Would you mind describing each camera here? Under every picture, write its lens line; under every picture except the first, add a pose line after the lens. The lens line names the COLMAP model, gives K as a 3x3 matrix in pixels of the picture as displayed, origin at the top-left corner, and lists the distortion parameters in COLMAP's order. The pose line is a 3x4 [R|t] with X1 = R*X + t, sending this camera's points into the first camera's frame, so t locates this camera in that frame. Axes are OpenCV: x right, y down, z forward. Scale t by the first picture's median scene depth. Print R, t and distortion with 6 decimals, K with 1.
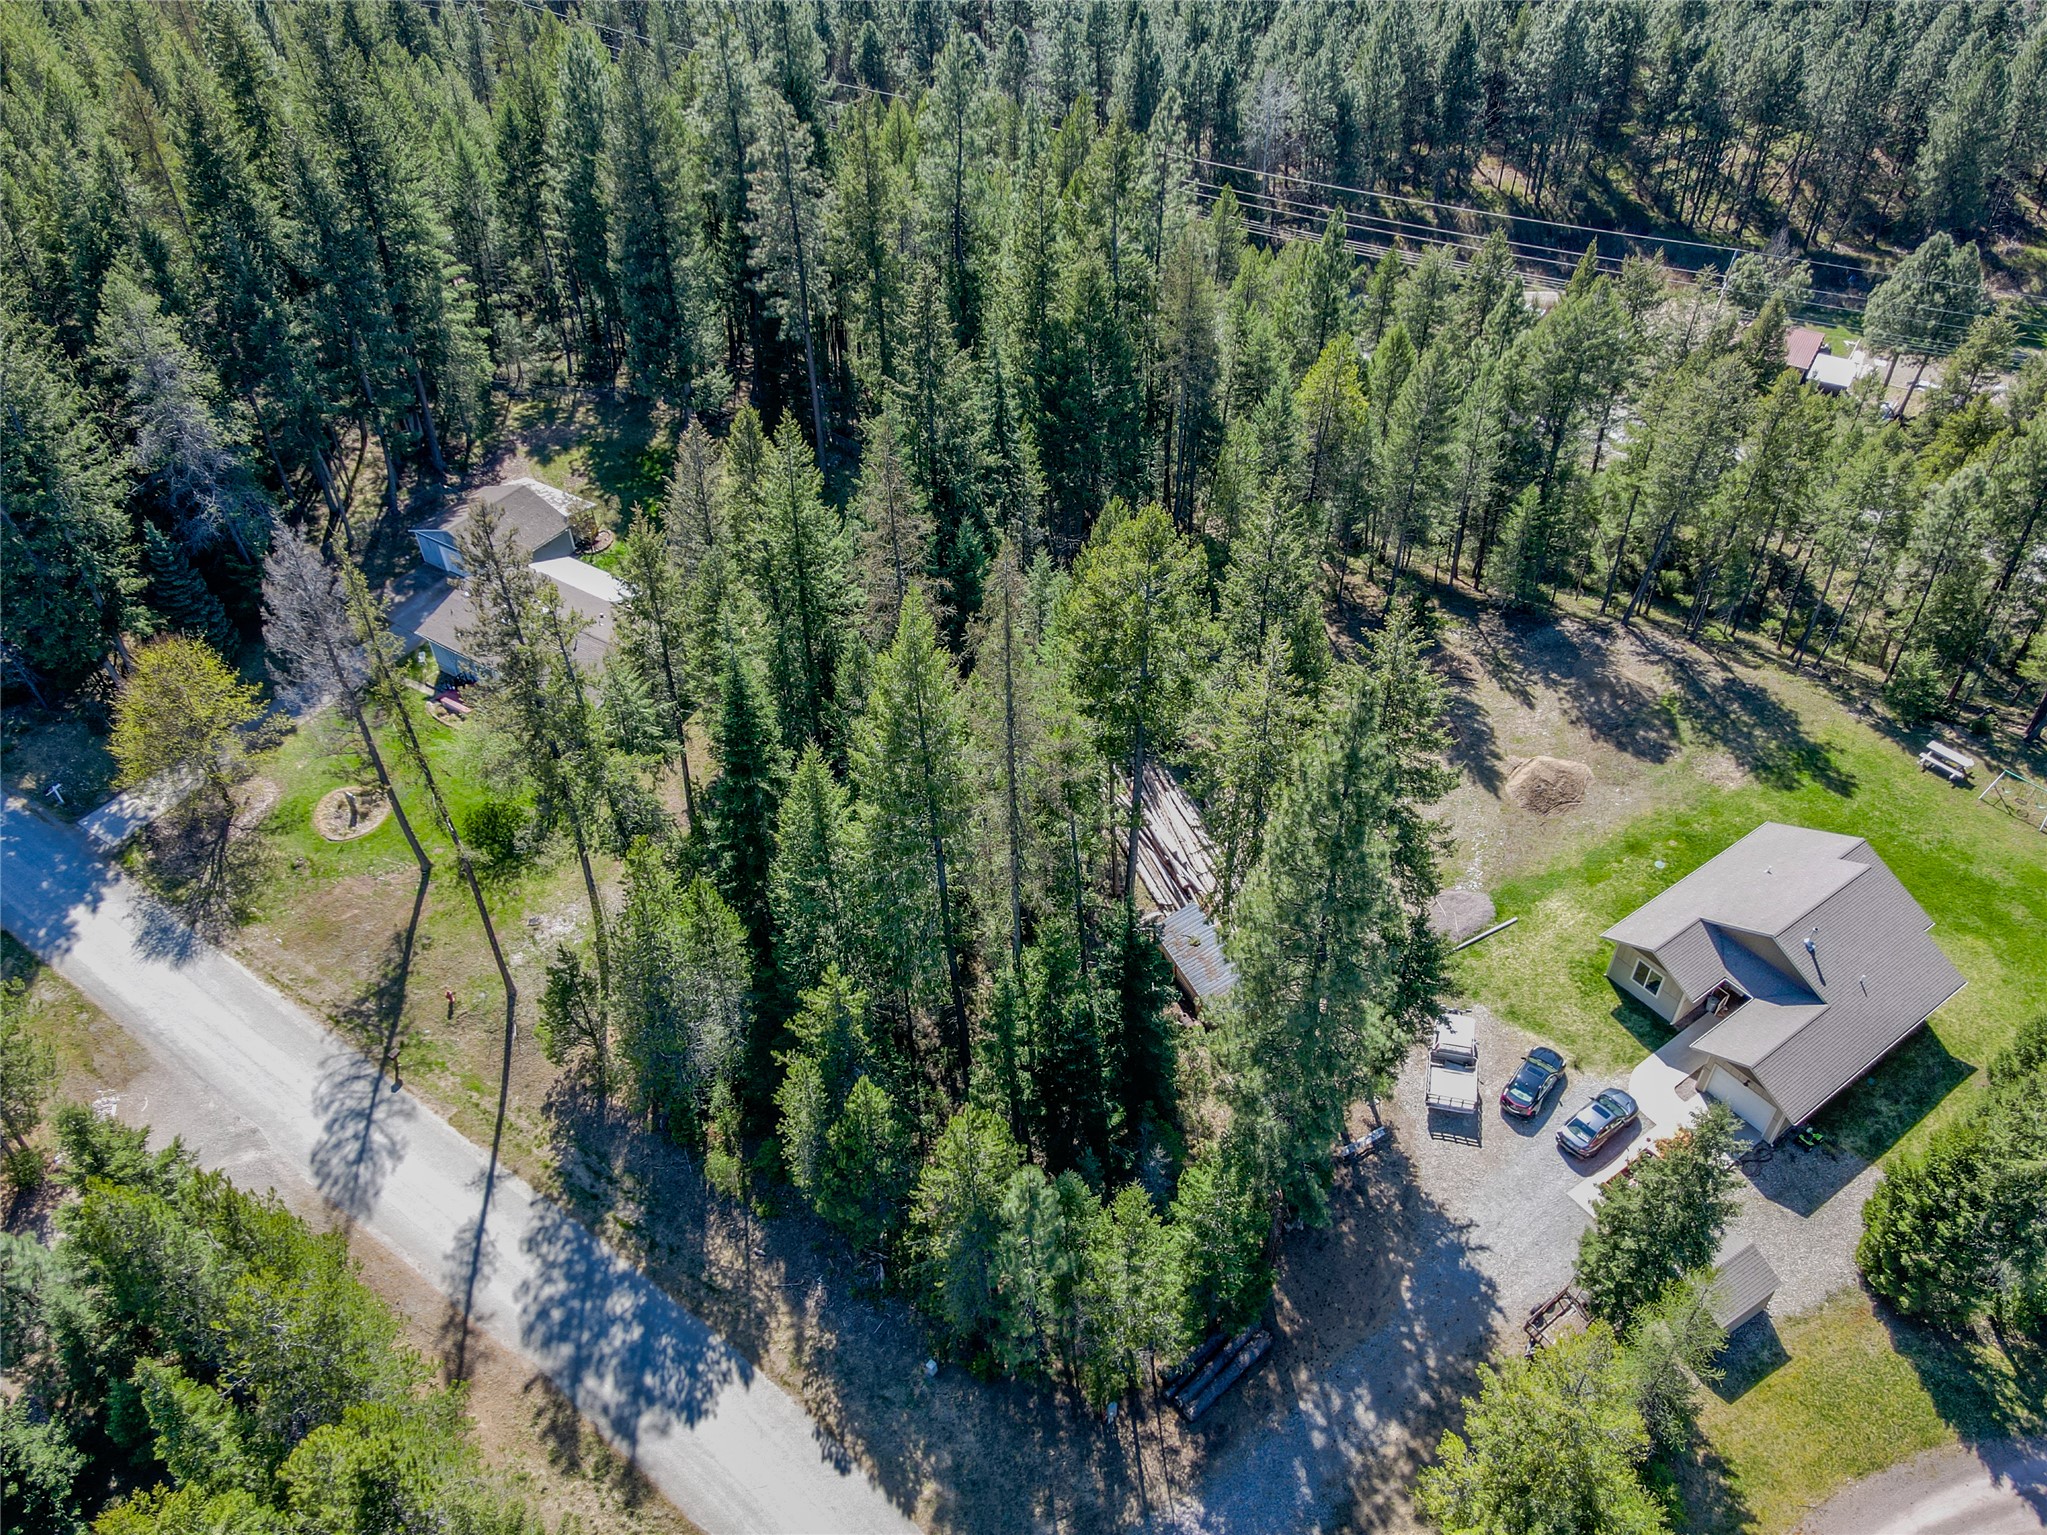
lens RADIAL K [[1498.9, 0, 1023.2], [0, 1498.9, 781.0], [0, 0, 1]] dist [0.004198, 0.023581]
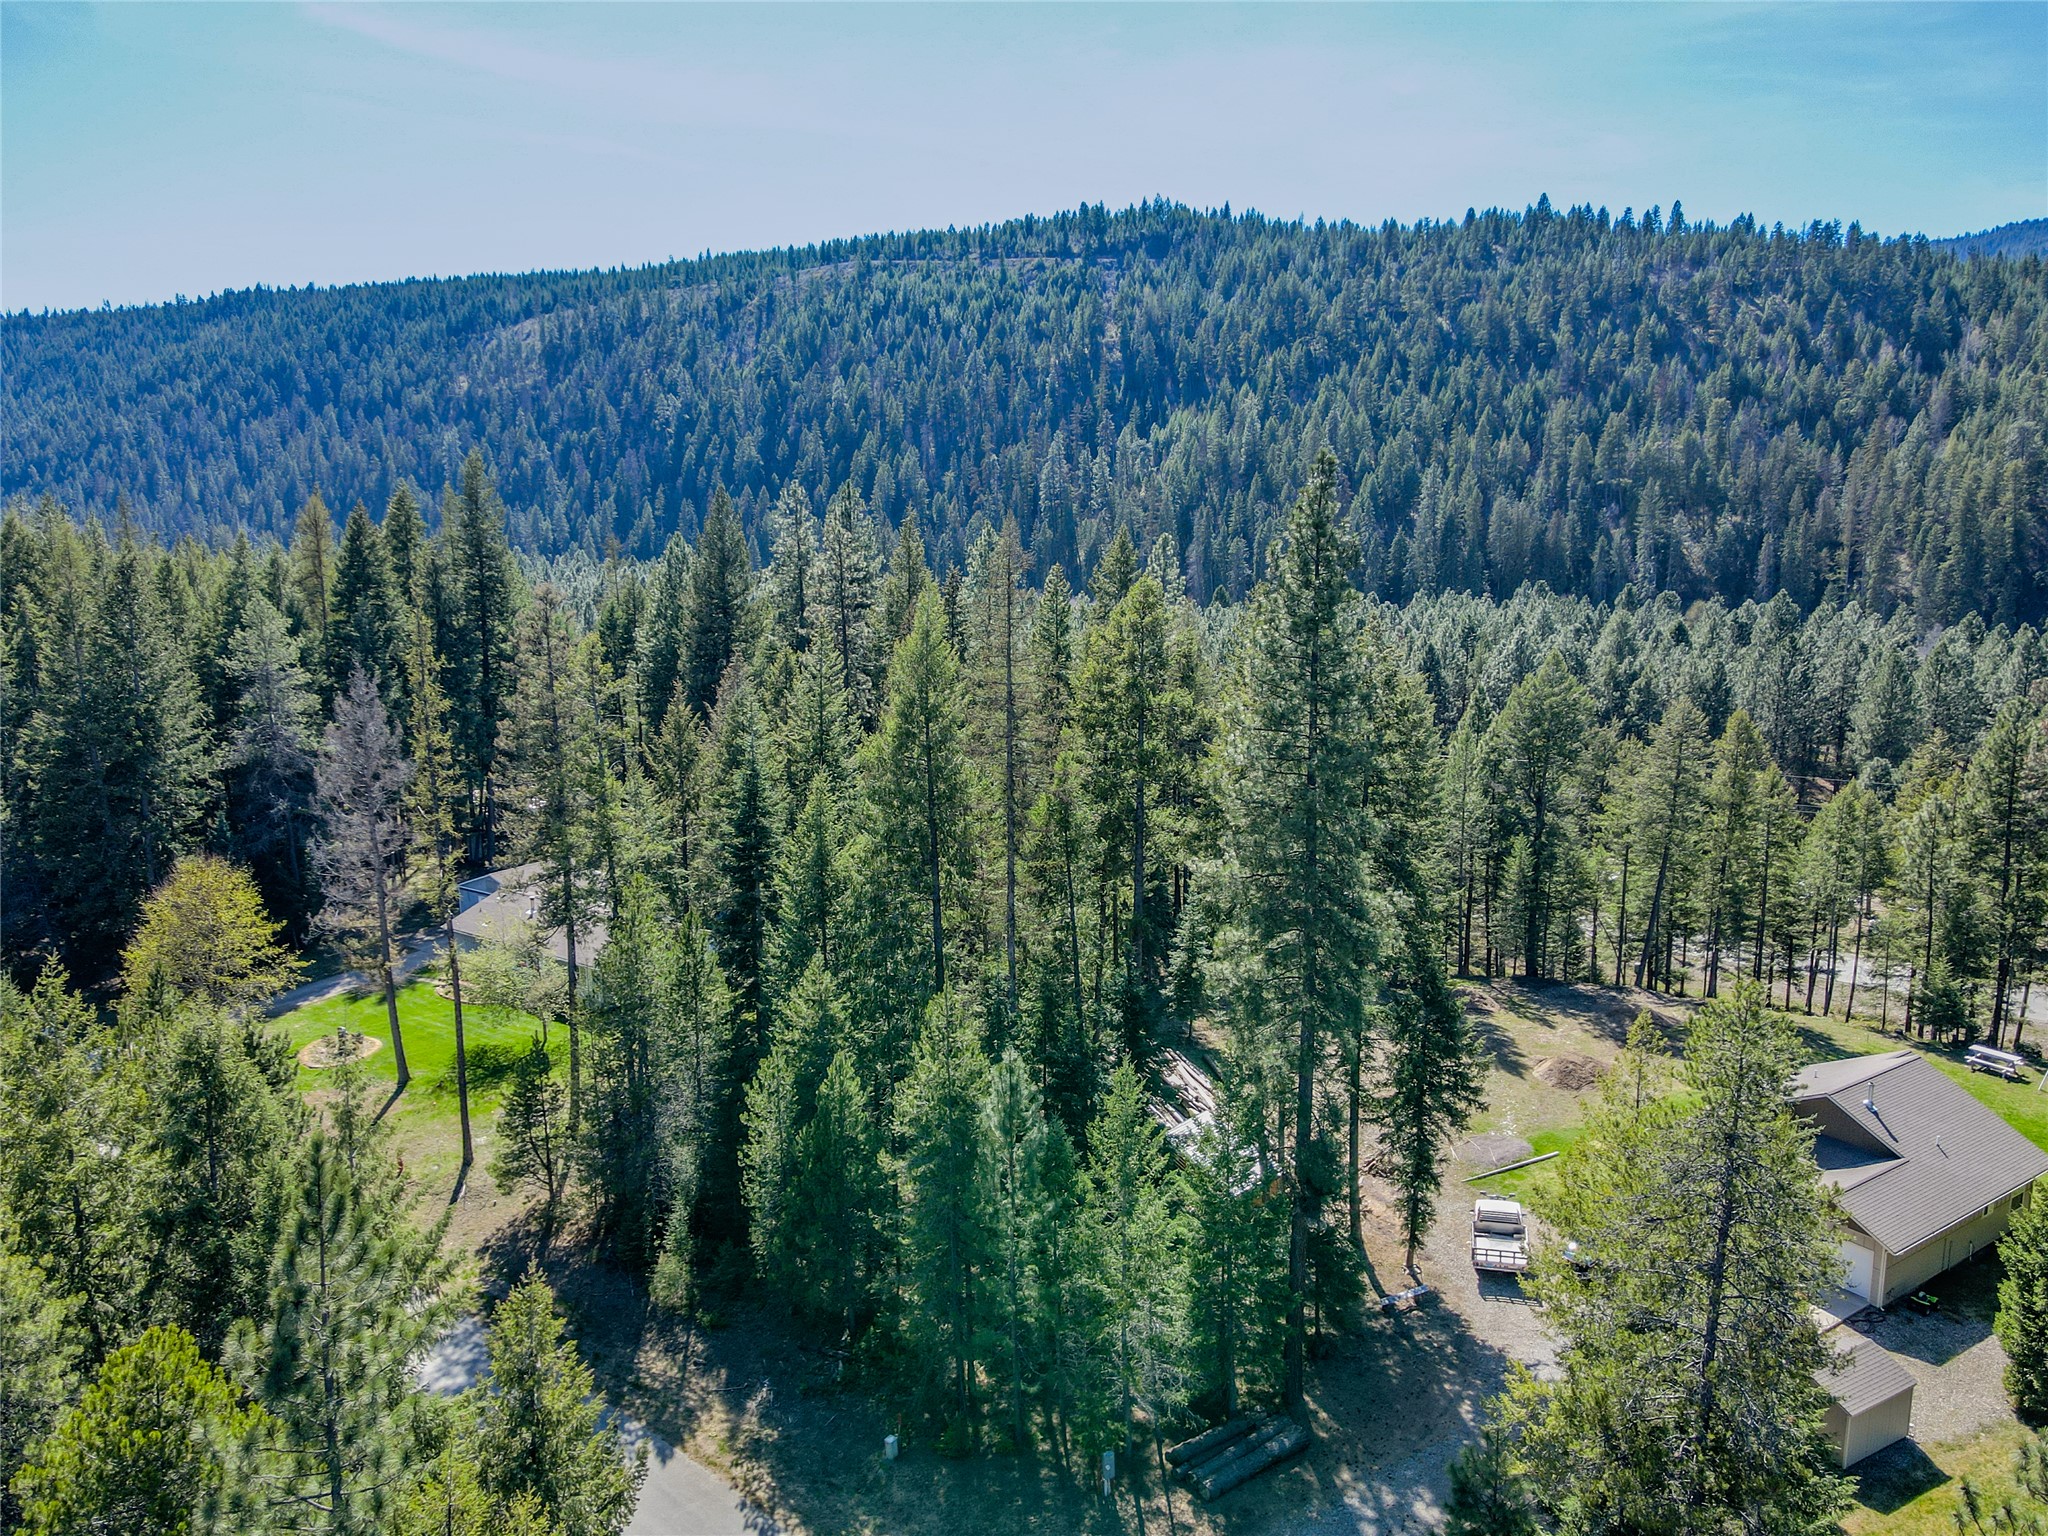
lens RADIAL K [[1499.7, 0, 1022.4], [0, 1499.7, 783.7], [0, 0, 1]] dist [0.004198, 0.023581]
pose [[0.999462, 0.019182, -0.026592, 0.024149], [-0.029997, 0.862385, -0.505363, 0.455998], [0.013239, 0.505889, 0.862497, 0.100794]]
